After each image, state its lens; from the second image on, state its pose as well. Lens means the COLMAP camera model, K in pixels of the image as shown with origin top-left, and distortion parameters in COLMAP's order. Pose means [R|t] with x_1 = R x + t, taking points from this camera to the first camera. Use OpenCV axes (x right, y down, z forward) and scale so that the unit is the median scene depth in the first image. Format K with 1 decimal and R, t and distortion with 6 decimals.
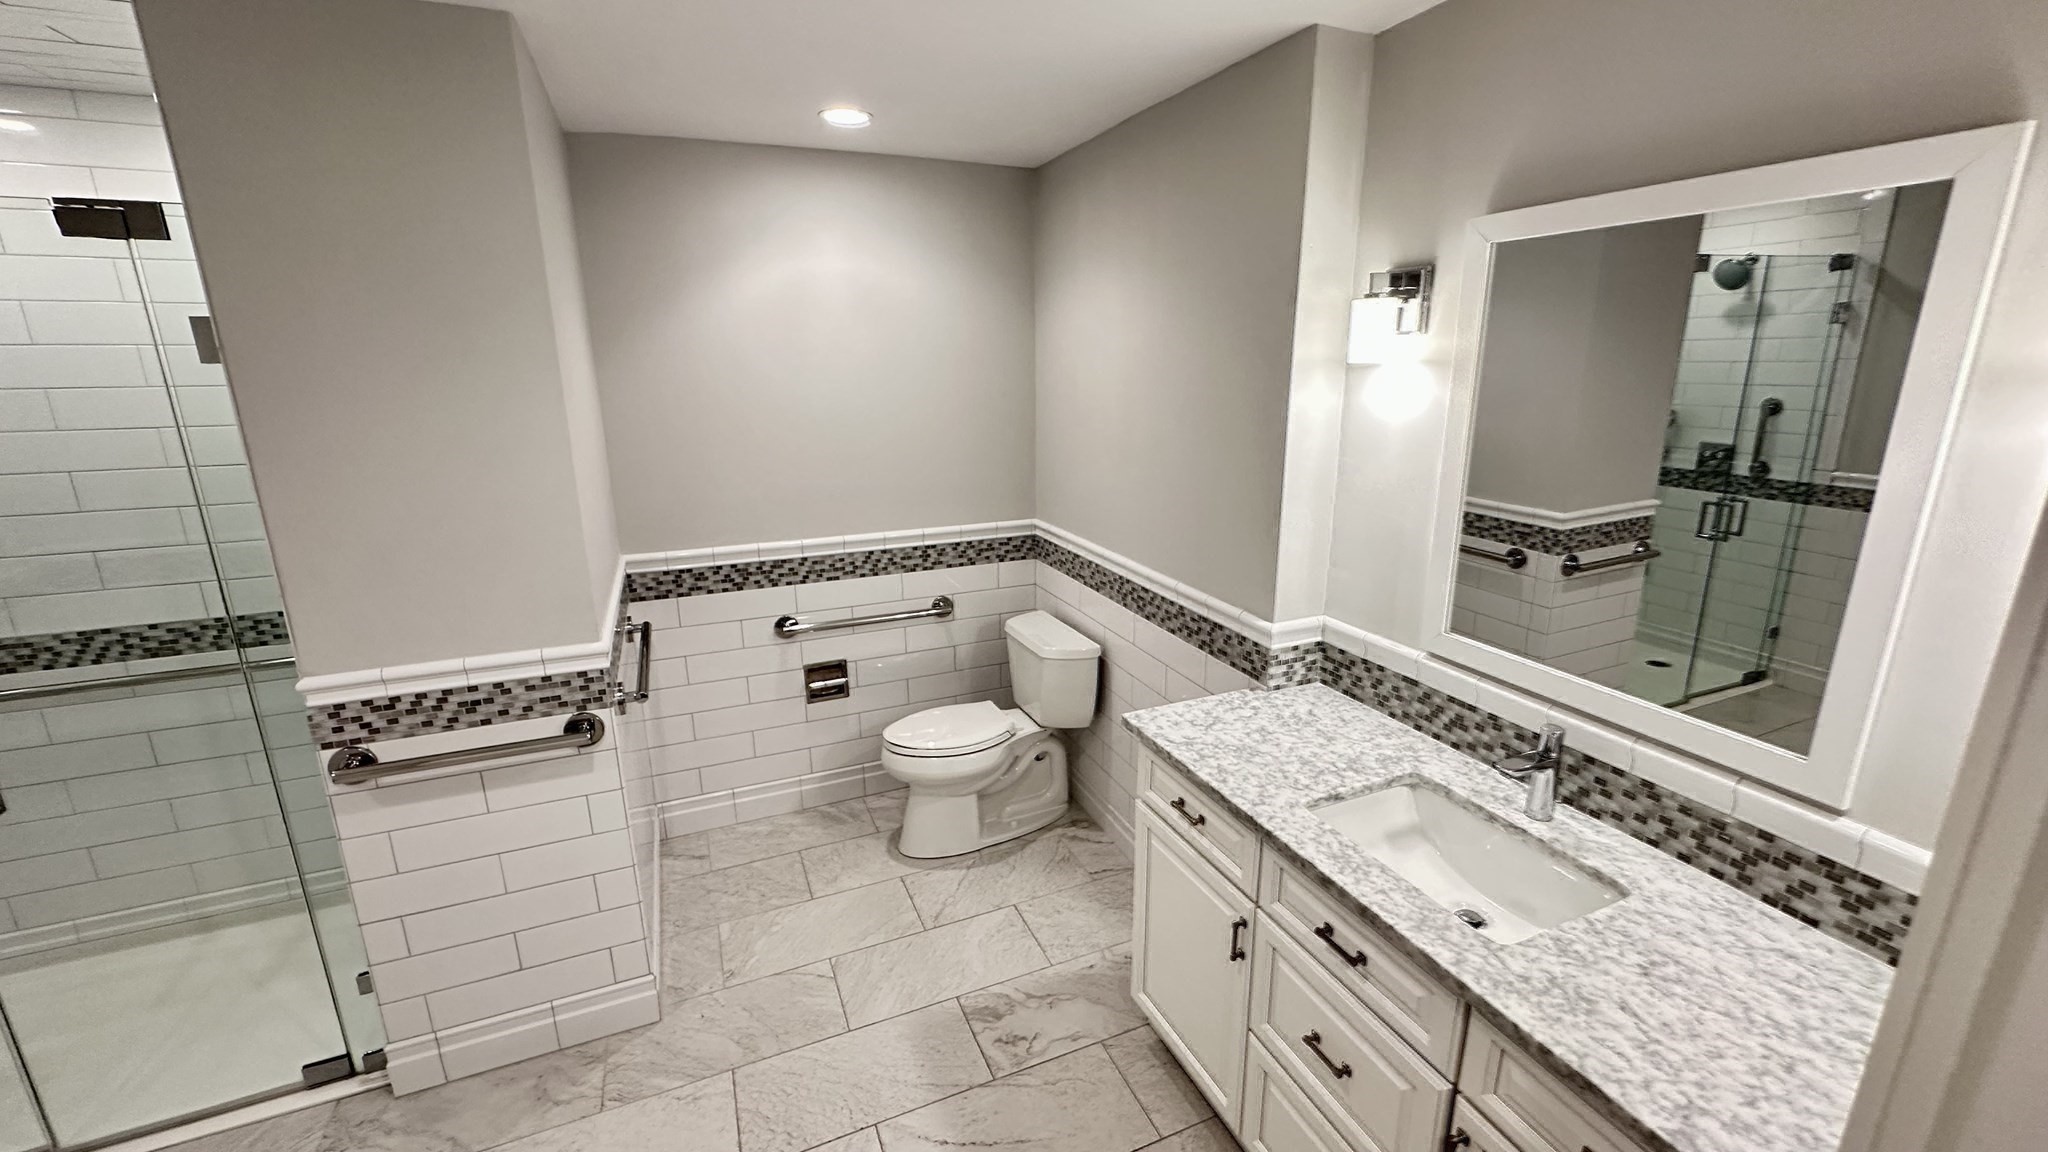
lens RADIAL K [[821.4, 0, 1020.3], [0, 821.4, 569.0], [0, 0, 1]] dist [-0.001654, 0.000592]
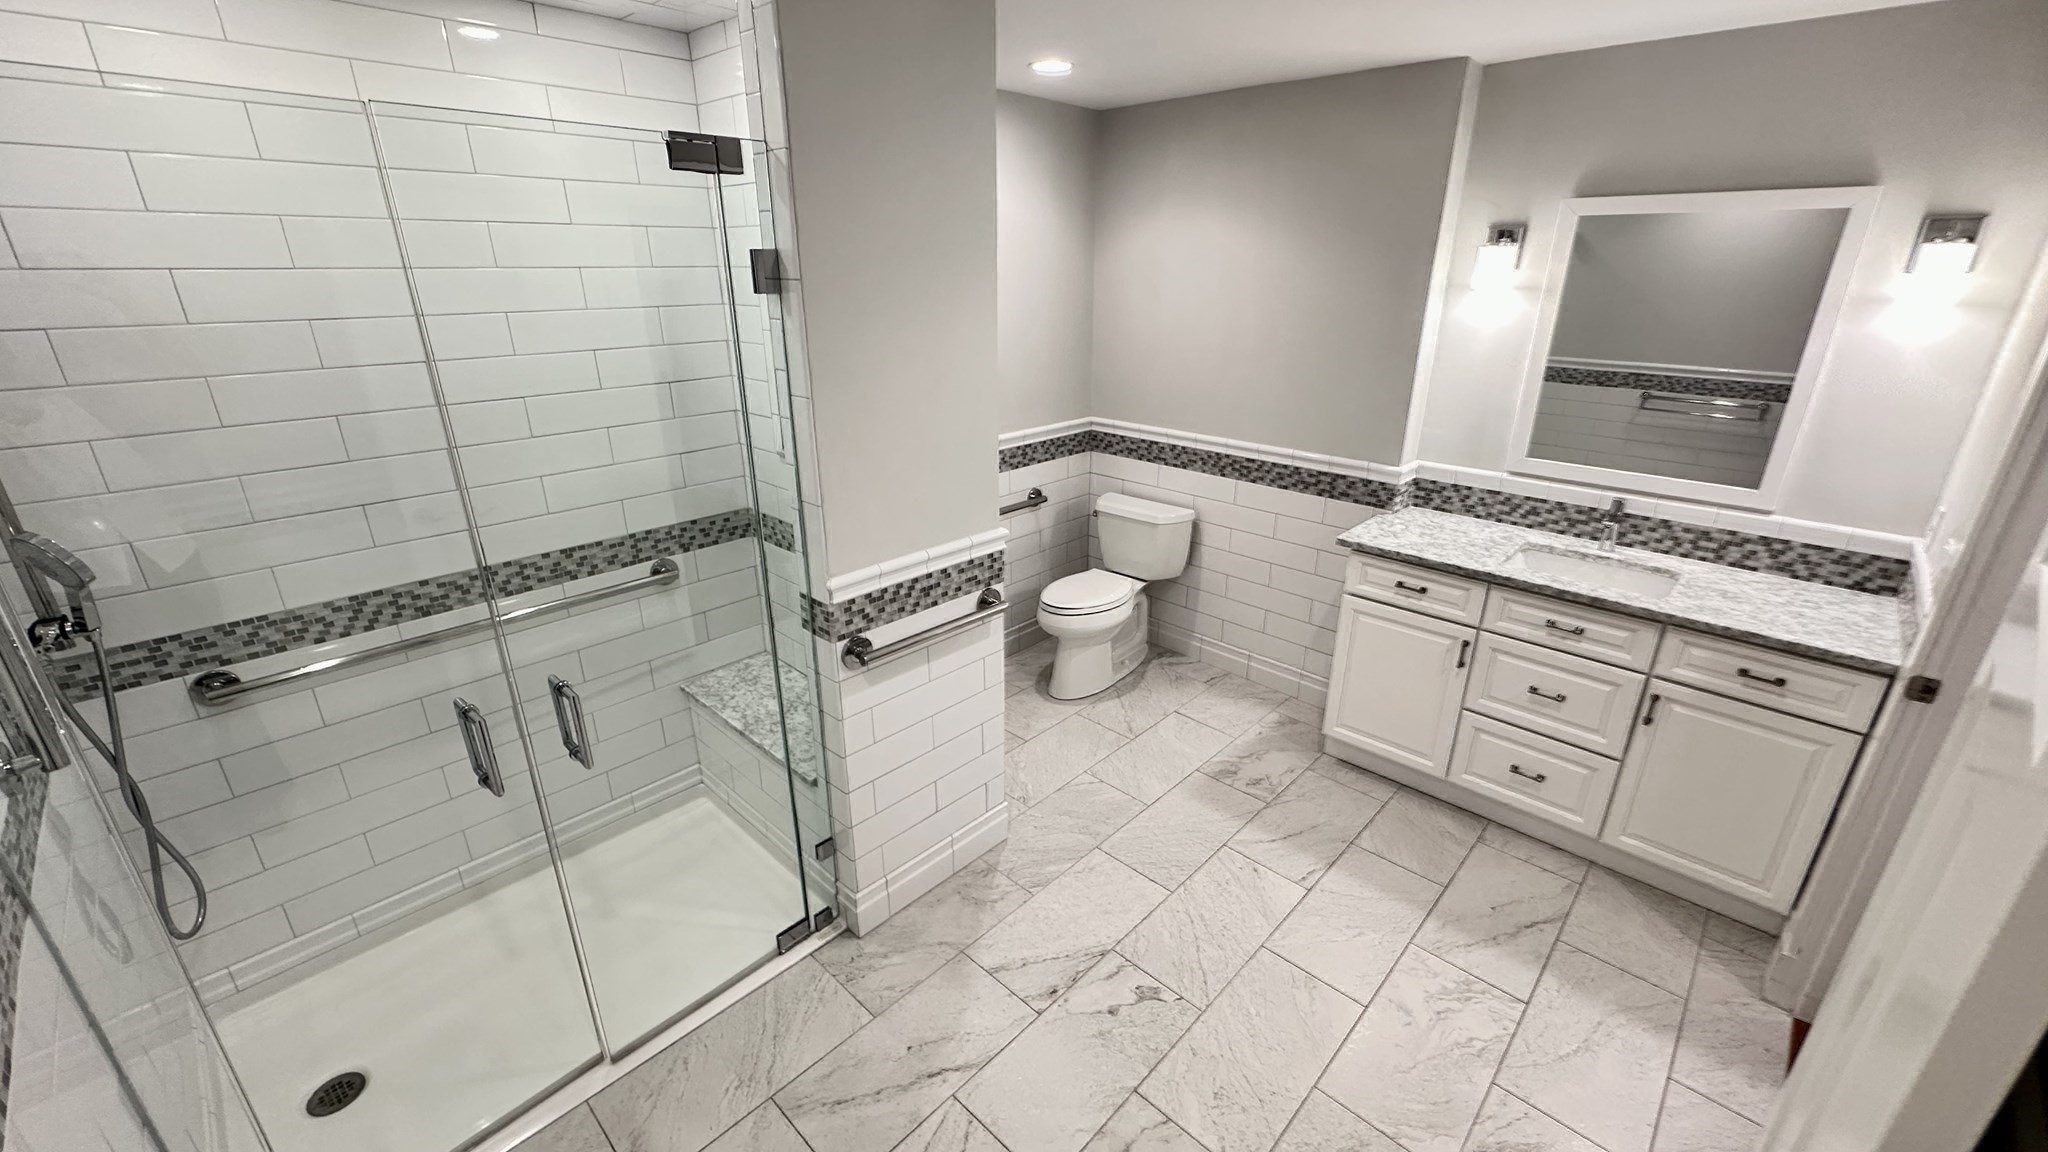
lens RADIAL K [[821.4, 0, 1021.7], [0, 821.4, 568.9], [0, 0, 1]] dist [-0.001654, 0.000592]
pose [[0.919082, -0.130546, 0.371814, -0.944616], [0.091338, 0.988410, 0.121260, 0.005512], [-0.383335, -0.077487, 0.920353, -0.125868]]
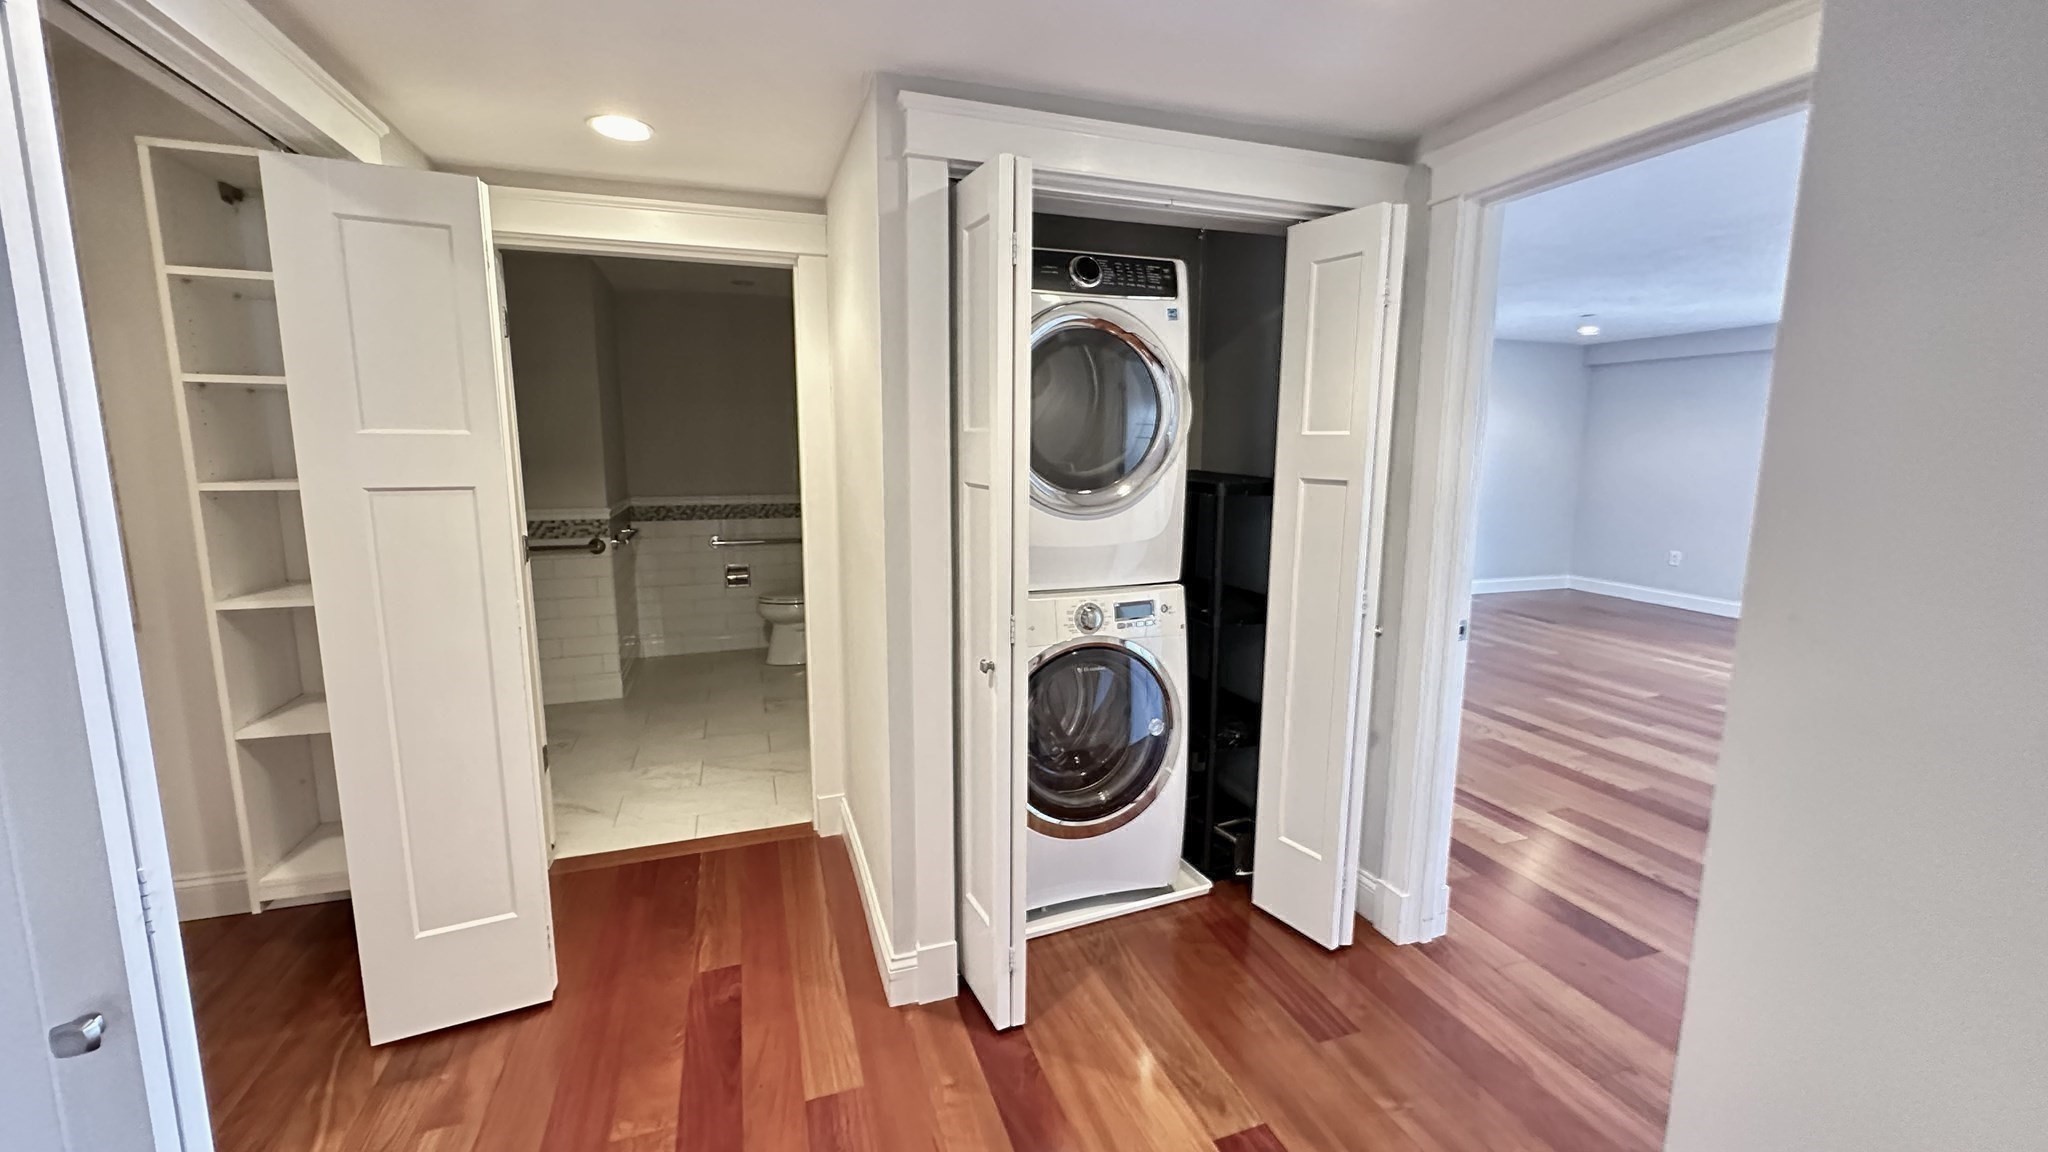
lens RADIAL K [[821.4, 0, 1046.2], [0, 821.4, 580.7], [0, 0, 1]] dist [-0.001654, 0.000592]
pose [[0.999017, 0.020142, -0.039487, 0.834644], [-0.023754, 0.995359, -0.093252, 0.486212], [0.037425, 0.094098, 0.994859, -1.258978]]
